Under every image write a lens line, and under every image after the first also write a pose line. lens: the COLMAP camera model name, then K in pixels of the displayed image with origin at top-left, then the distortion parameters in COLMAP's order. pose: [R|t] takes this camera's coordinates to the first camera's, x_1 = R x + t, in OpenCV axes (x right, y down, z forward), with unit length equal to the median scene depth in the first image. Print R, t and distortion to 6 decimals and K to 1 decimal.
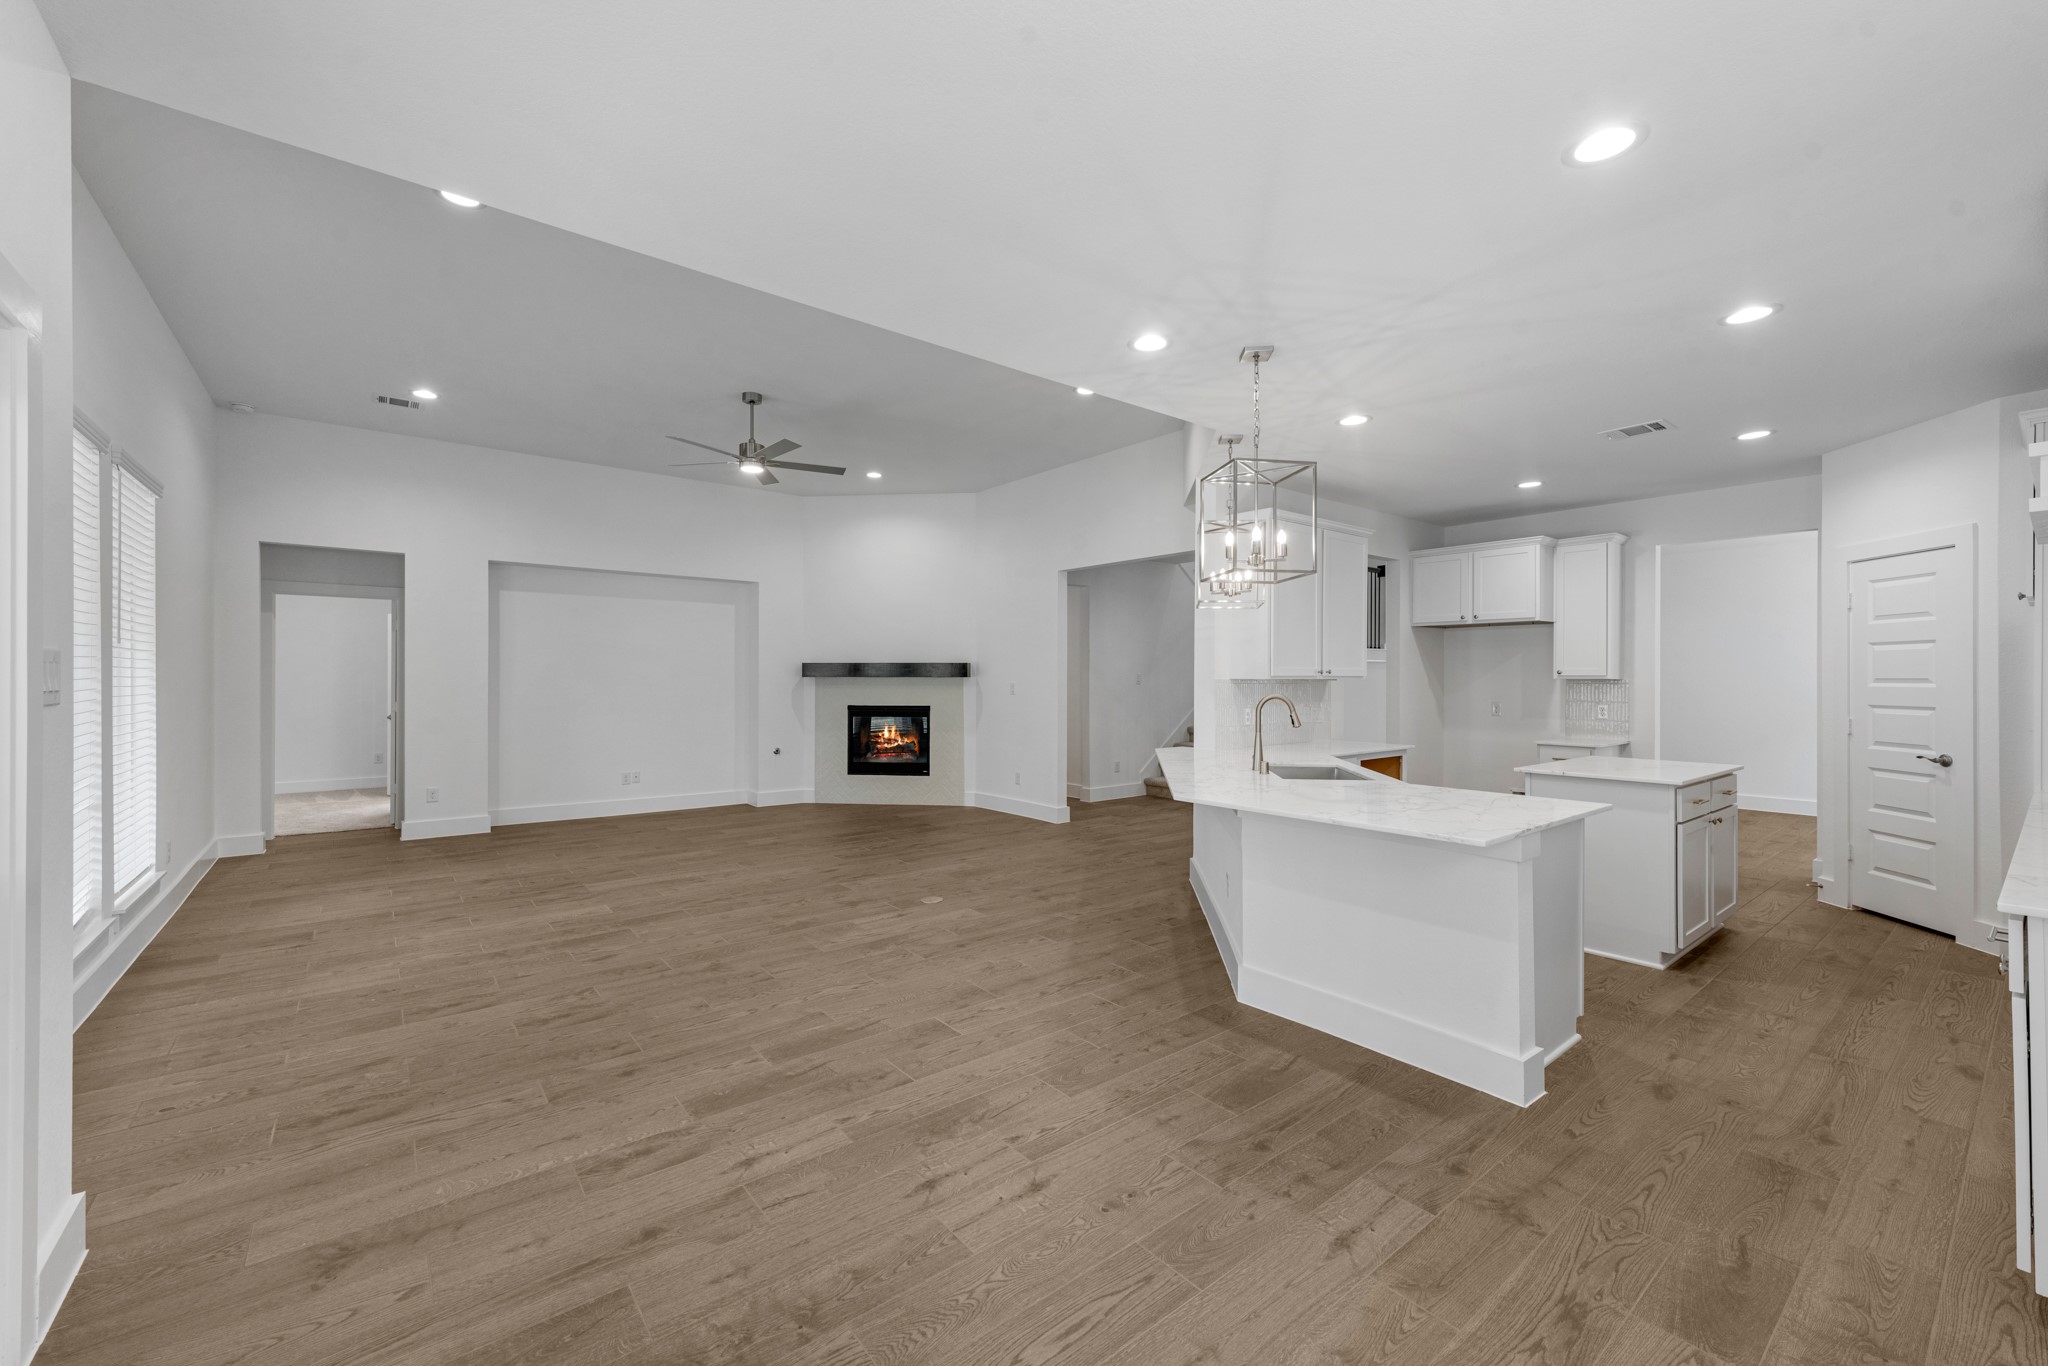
lens RADIAL K [[818.1, 0, 1023.4], [0, 818.1, 685.3], [0, 0, 1]] dist [0.008617, -0.000452]
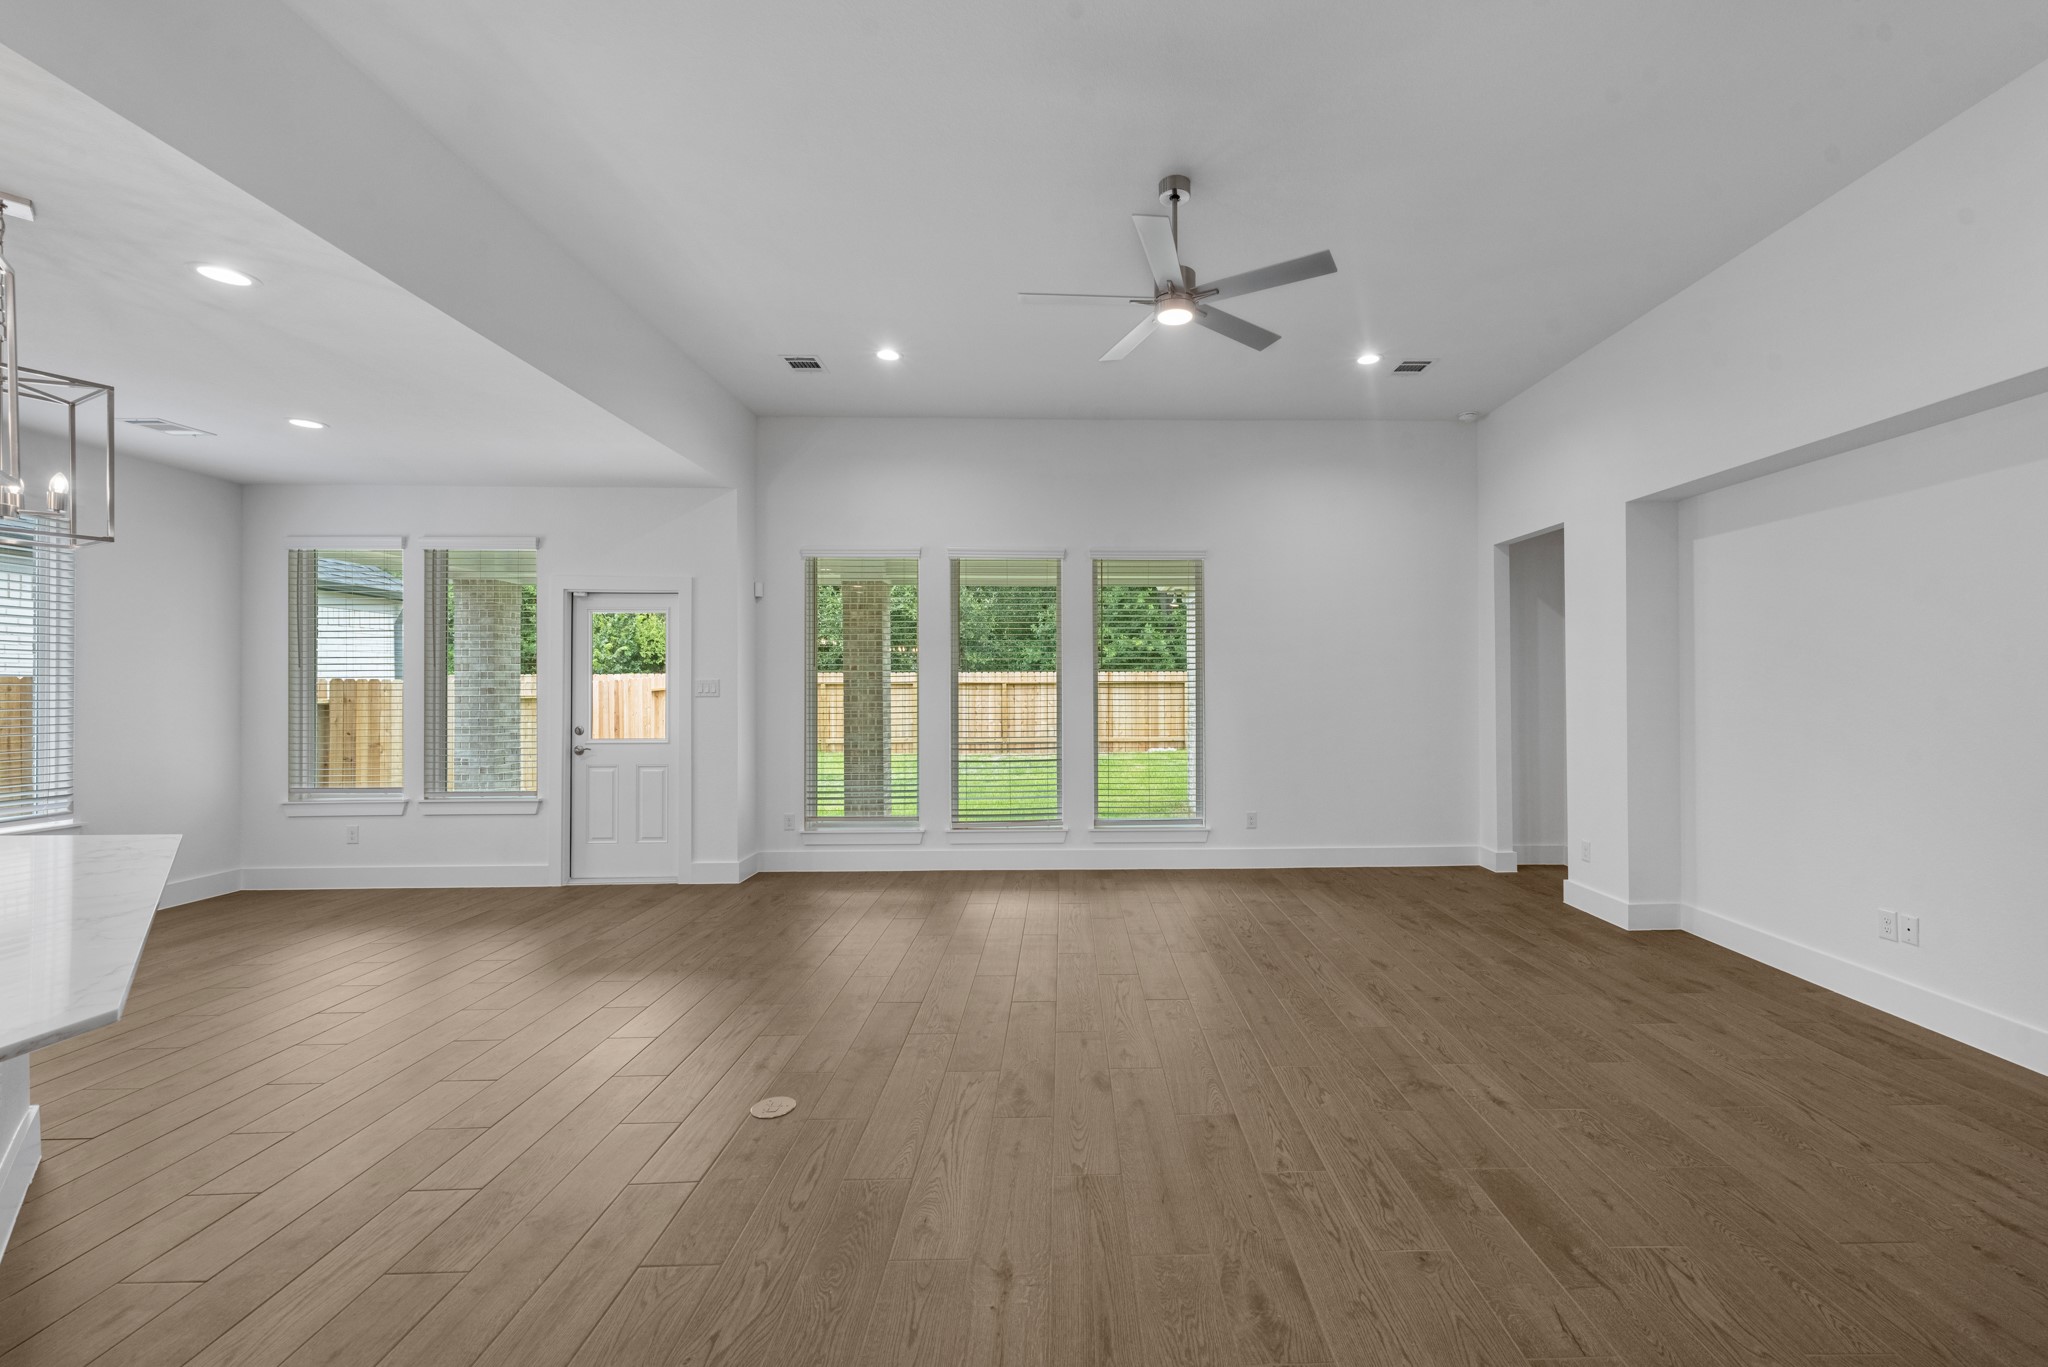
lens RADIAL K [[818.1, 0, 1094.5], [0, 818.1, 686.3], [0, 0, 1]] dist [0.008617, -0.000452]
pose [[-0.598714, -0.002331, -0.800960, 0.161596], [-0.006097, 0.999980, 0.001647, -0.019397], [0.800940, 0.005870, -0.598716, 1.197969]]
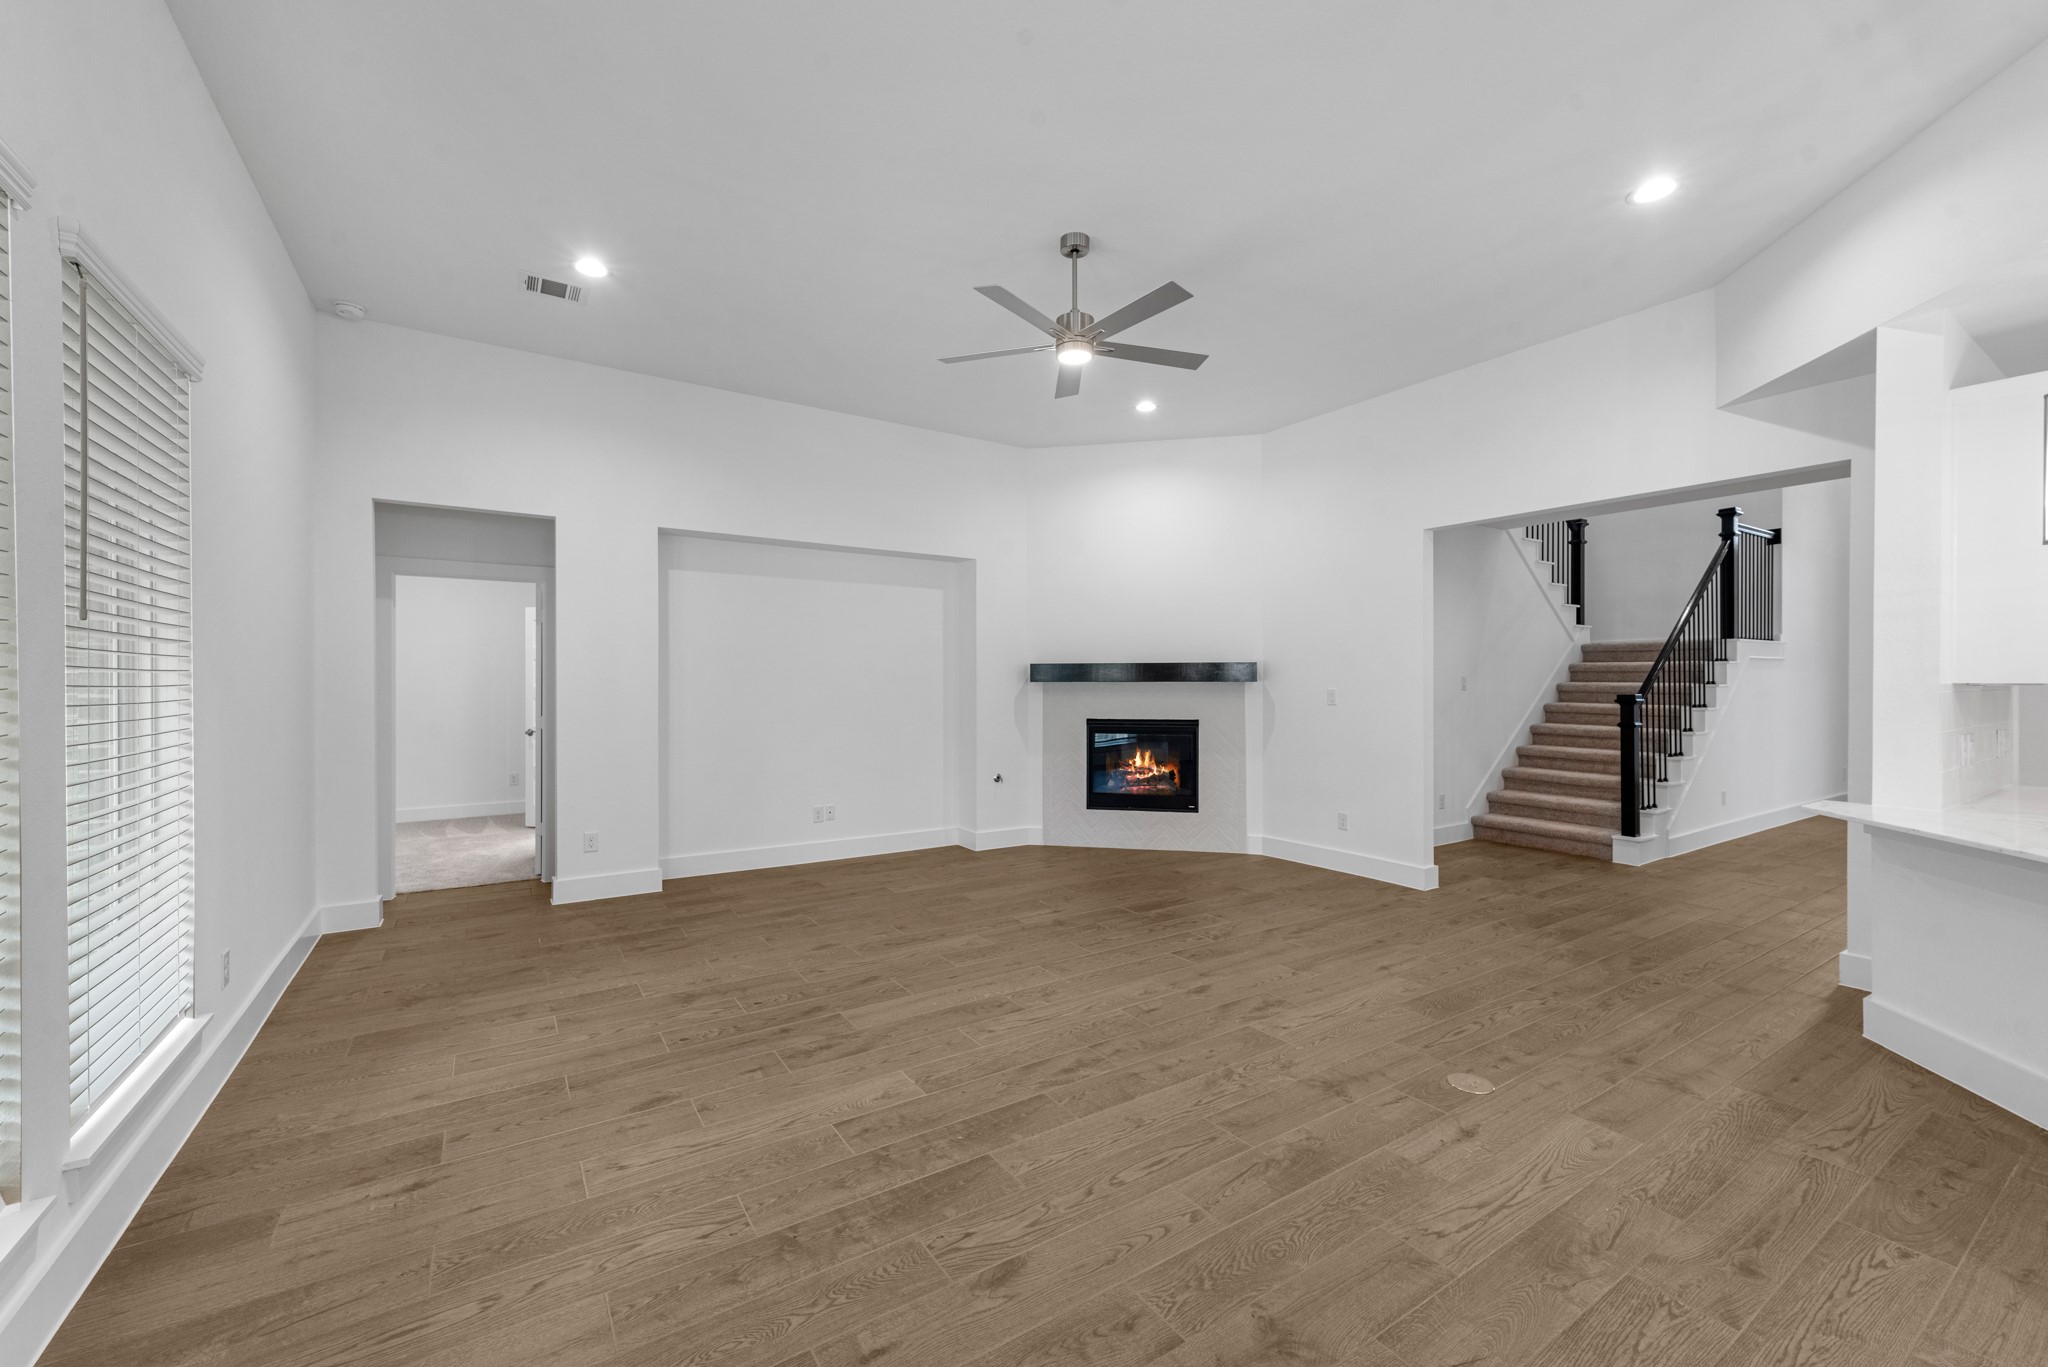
lens RADIAL K [[818.1, 0, 1019.9], [0, 818.1, 690.7], [0, 0, 1]] dist [0.008617, -0.000452]
pose [[0.995099, -0.001865, -0.098867, -0.286562], [0.001992, 0.999997, 0.001186, -0.003764], [0.098865, -0.001378, 0.995100, 0.332639]]
